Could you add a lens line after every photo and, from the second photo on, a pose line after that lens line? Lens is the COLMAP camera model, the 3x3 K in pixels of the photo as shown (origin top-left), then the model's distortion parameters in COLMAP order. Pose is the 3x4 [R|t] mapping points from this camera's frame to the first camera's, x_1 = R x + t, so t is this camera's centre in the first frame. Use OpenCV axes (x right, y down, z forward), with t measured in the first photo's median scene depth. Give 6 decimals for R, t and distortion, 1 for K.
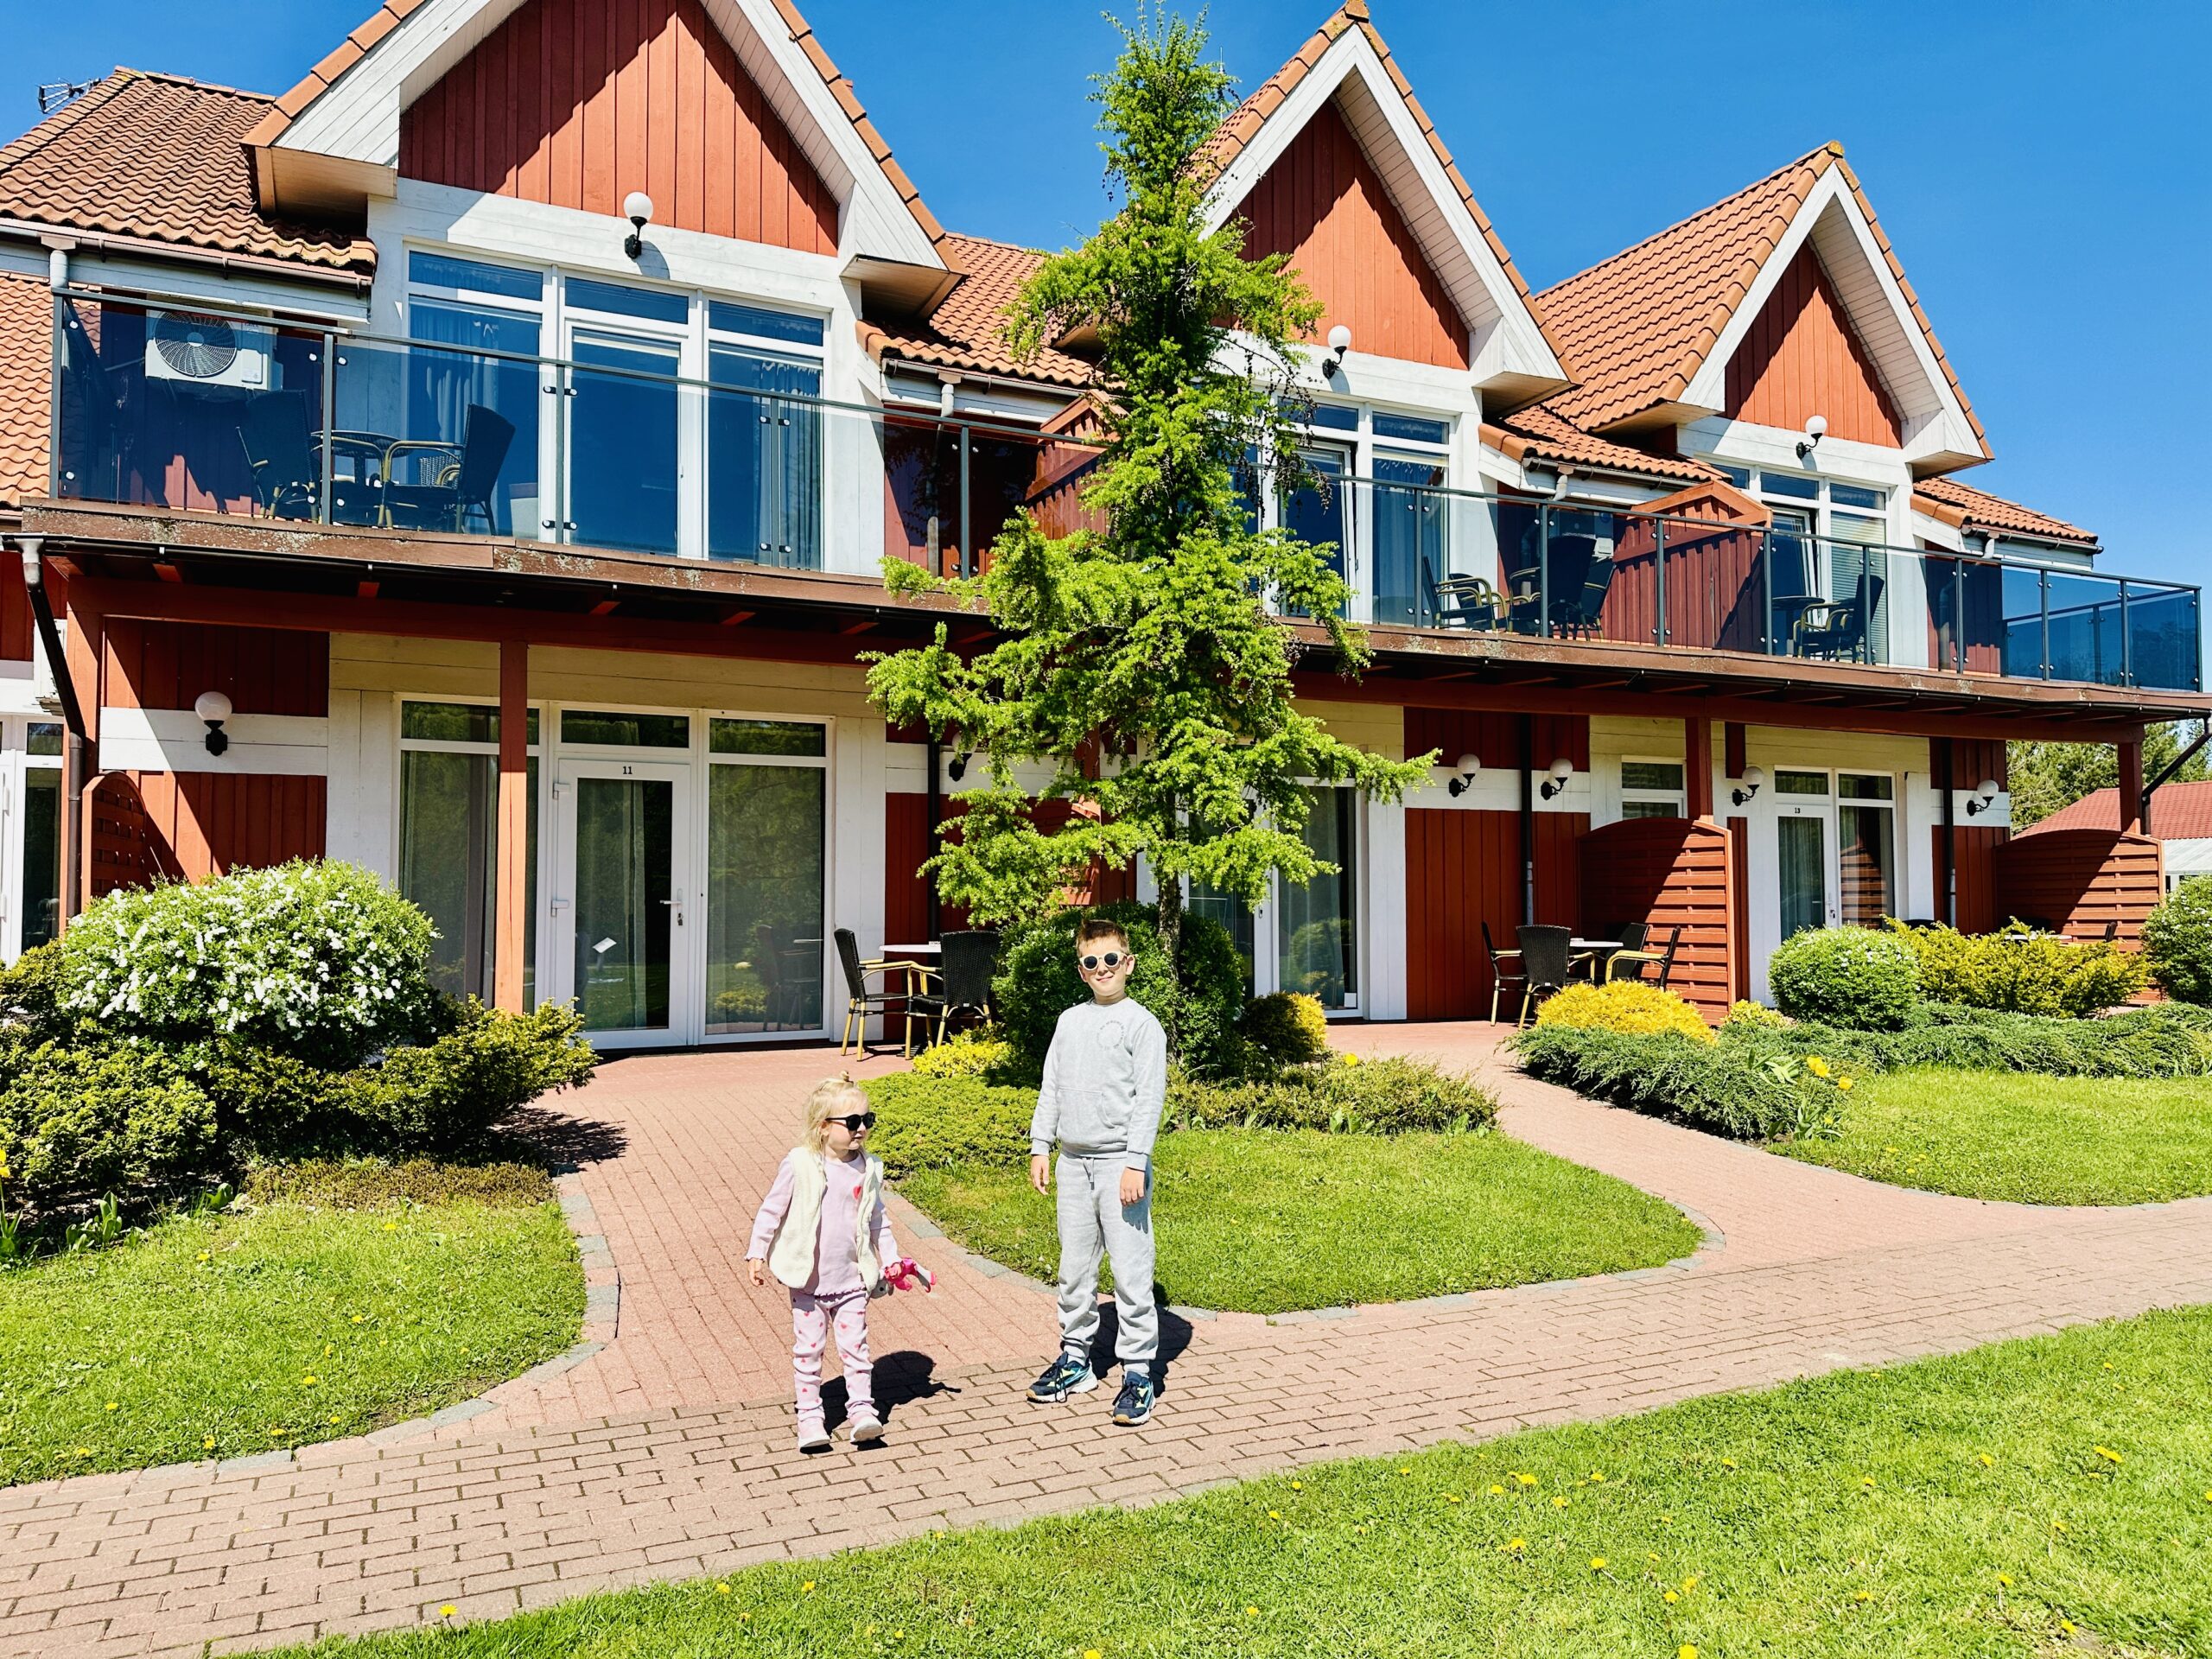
lens RADIAL K [[1538.3, 0, 1093.2], [0, 1538.3, 811.9], [0, 0, 1]] dist [0.012931, -0.015691]
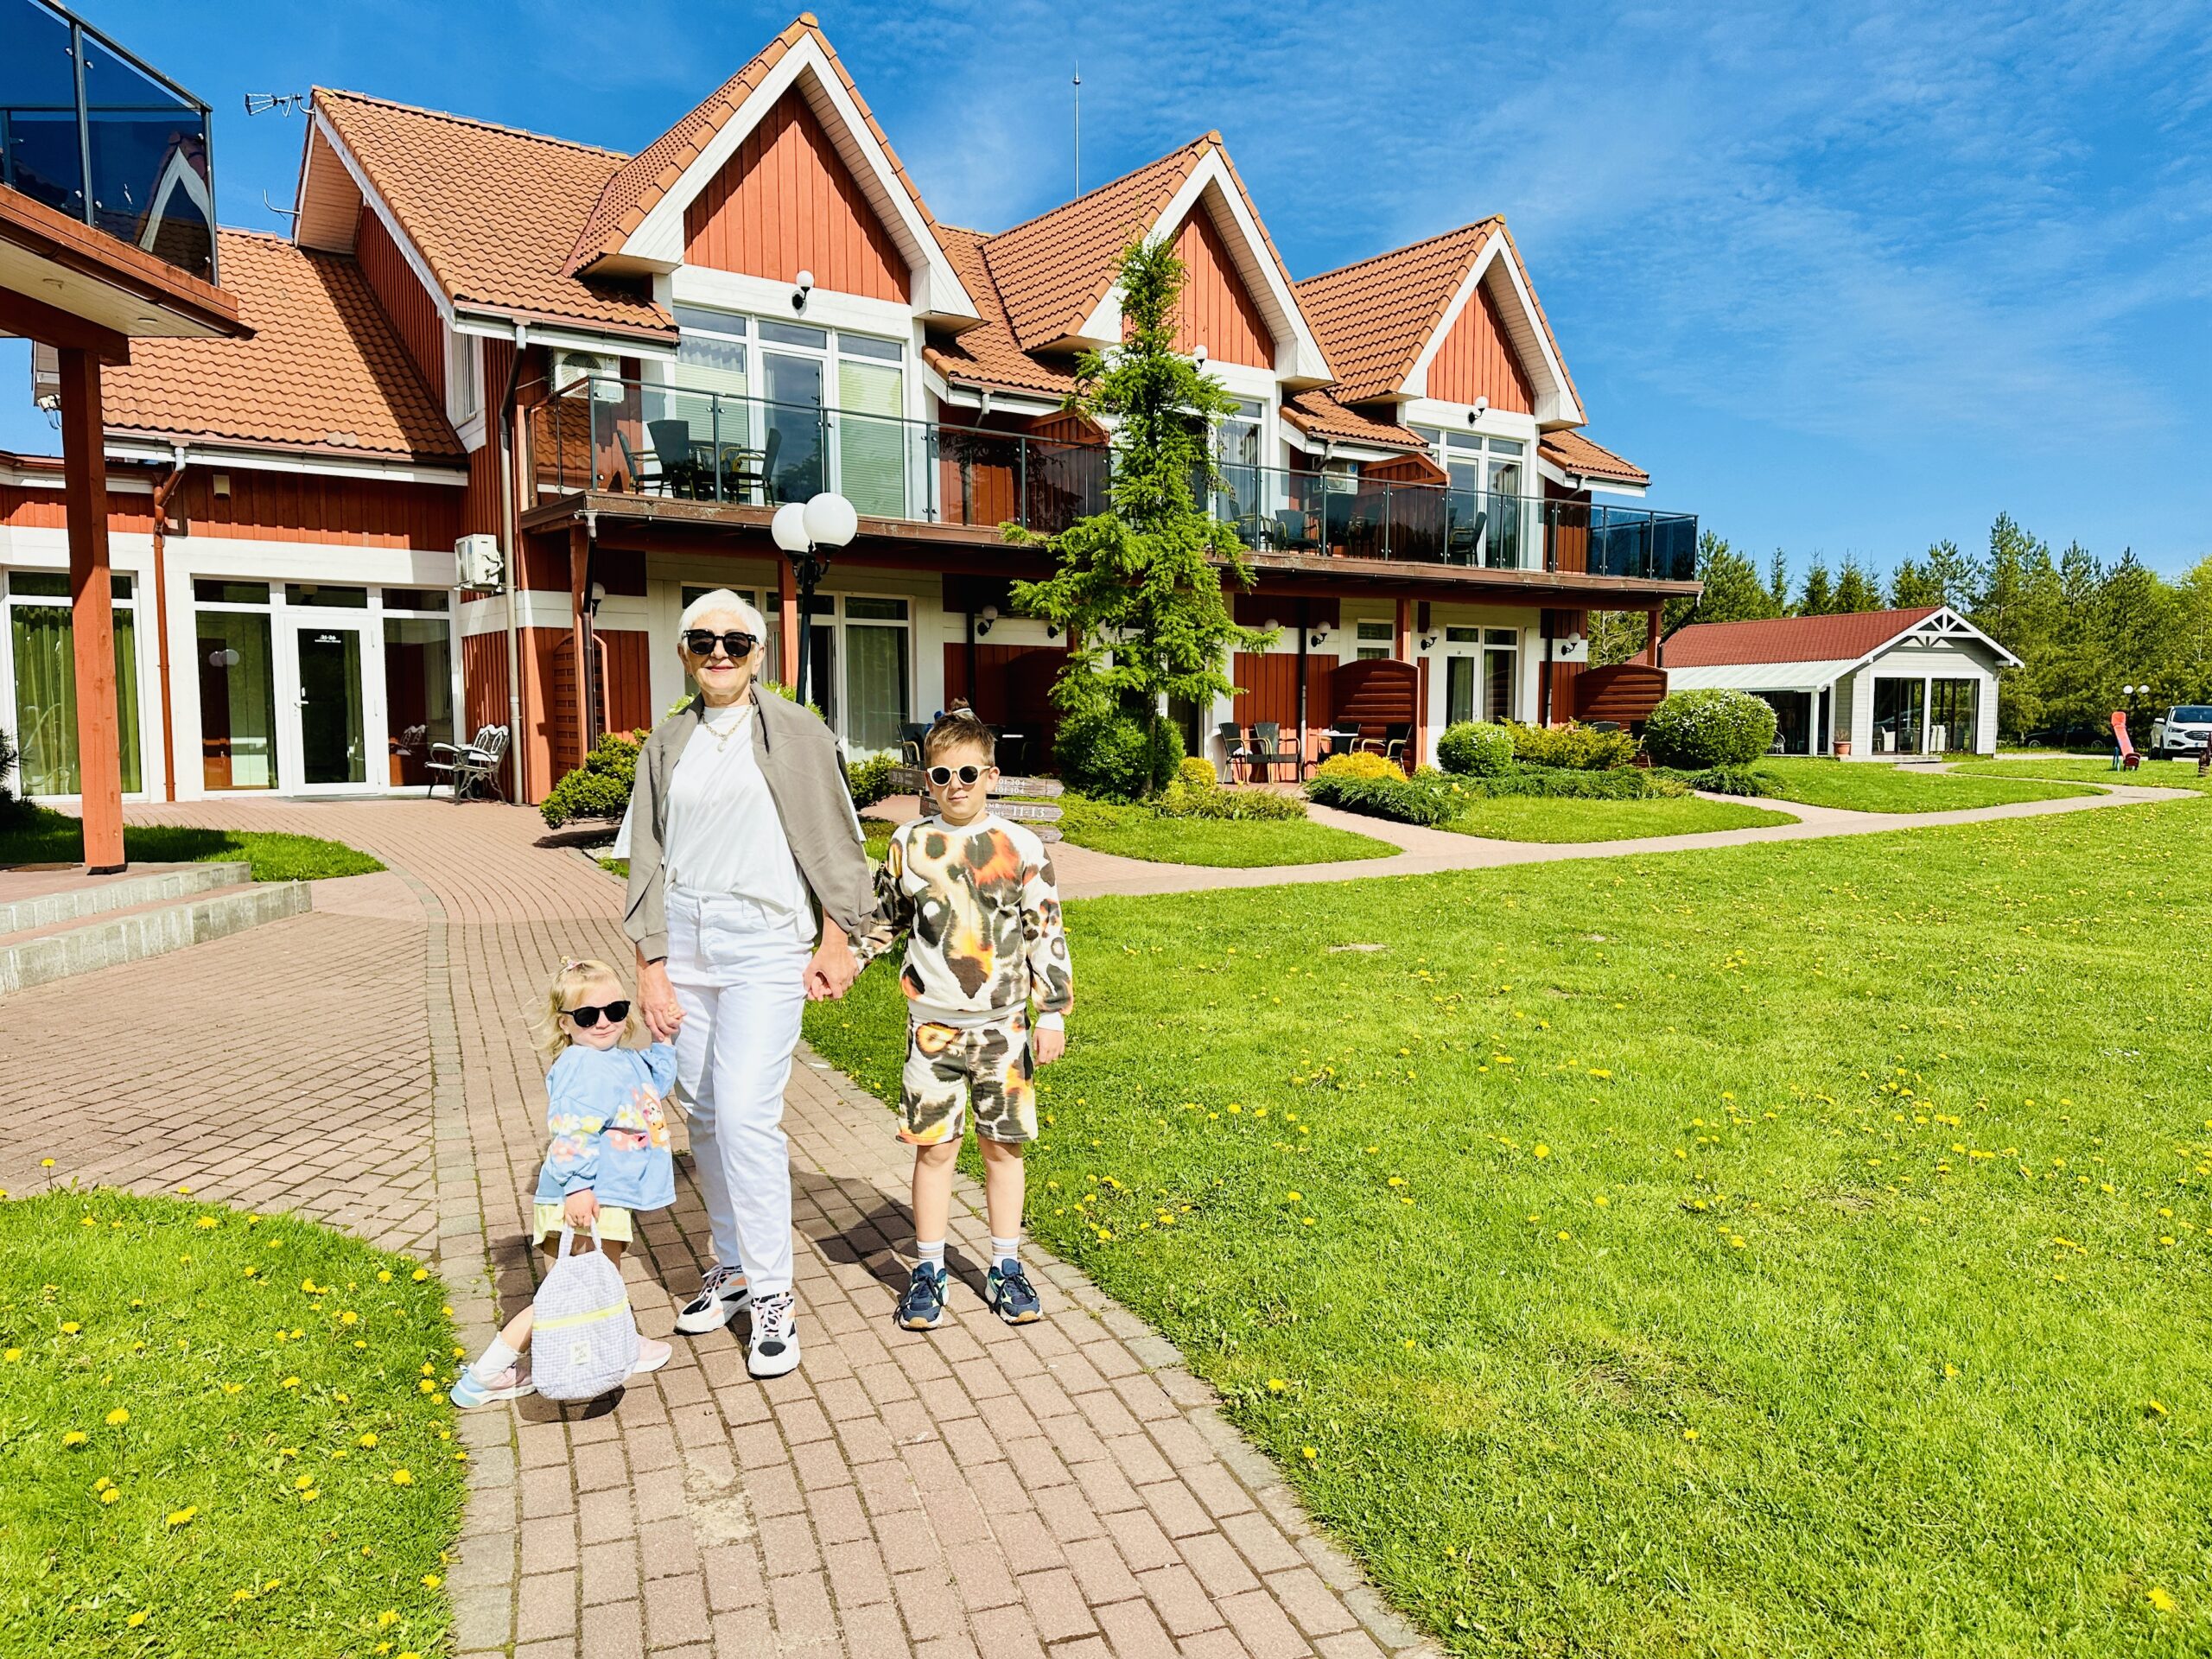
lens RADIAL K [[1538.3, 0, 1103.3], [0, 1538.3, 846.0], [0, 0, 1]] dist [0.012931, -0.015691]
pose [[0.980934, -0.016498, 0.193639, -0.242926], [-0.010650, 0.990330, 0.138325, -0.021680], [-0.194049, -0.137750, 0.971272, -0.567349]]
